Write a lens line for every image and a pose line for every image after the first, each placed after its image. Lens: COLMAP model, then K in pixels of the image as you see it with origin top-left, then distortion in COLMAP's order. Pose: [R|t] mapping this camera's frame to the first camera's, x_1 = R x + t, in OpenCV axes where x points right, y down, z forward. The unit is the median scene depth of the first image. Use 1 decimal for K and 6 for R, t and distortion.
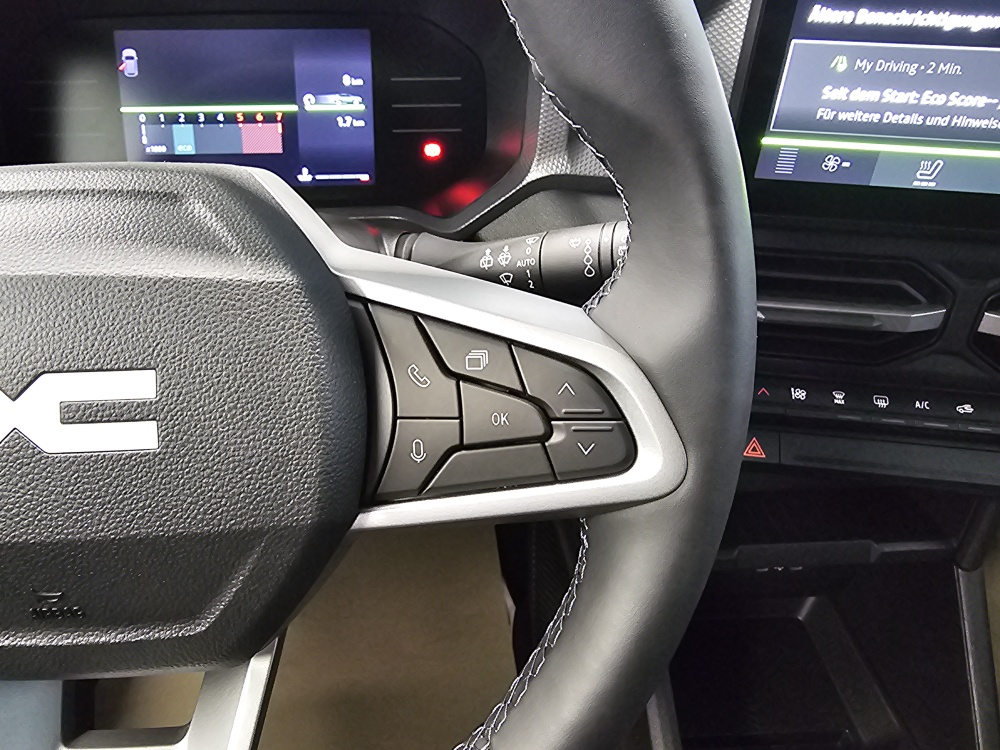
lens RADIAL K [[680.0, 0, 452.1], [0, 680.0, 373.8], [0, 0, 1]] dist [0.001379, -0.002119]
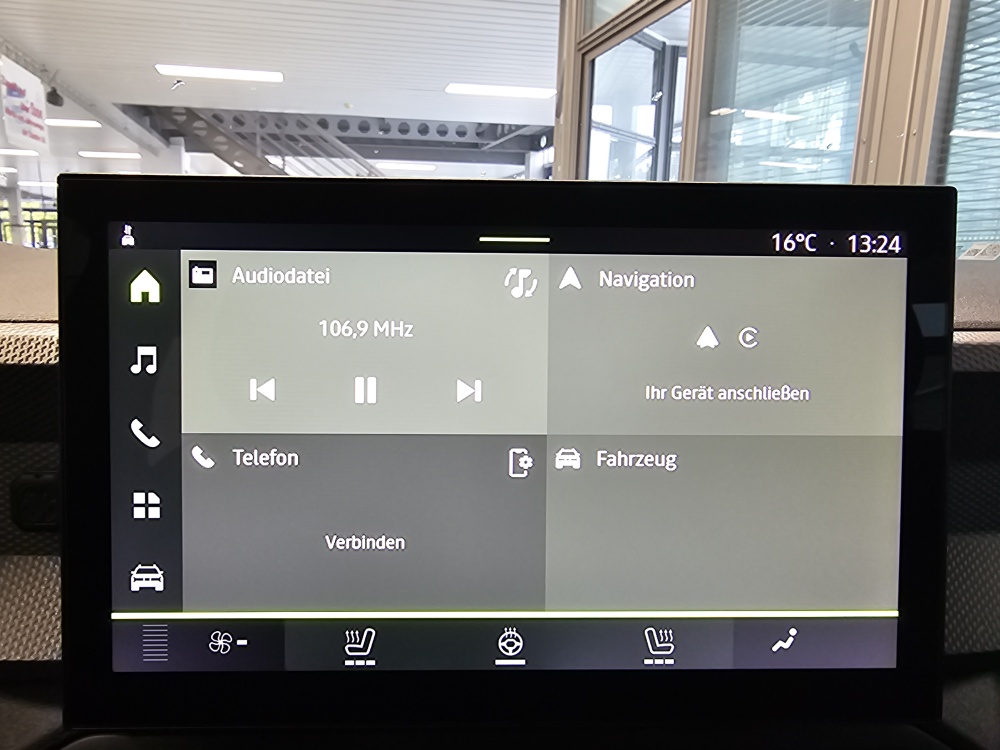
lens RADIAL K [[679.2, 0, 443.4], [0, 679.2, 384.9], [0, 0, 1]] dist [-0.000228, 0.000051]
pose [[0.985187, -0.029966, 0.168846, 0.479065], [0.103354, 0.889449, -0.445195, -0.154727], [-0.136839, 0.456051, 0.879370, 0.198061]]
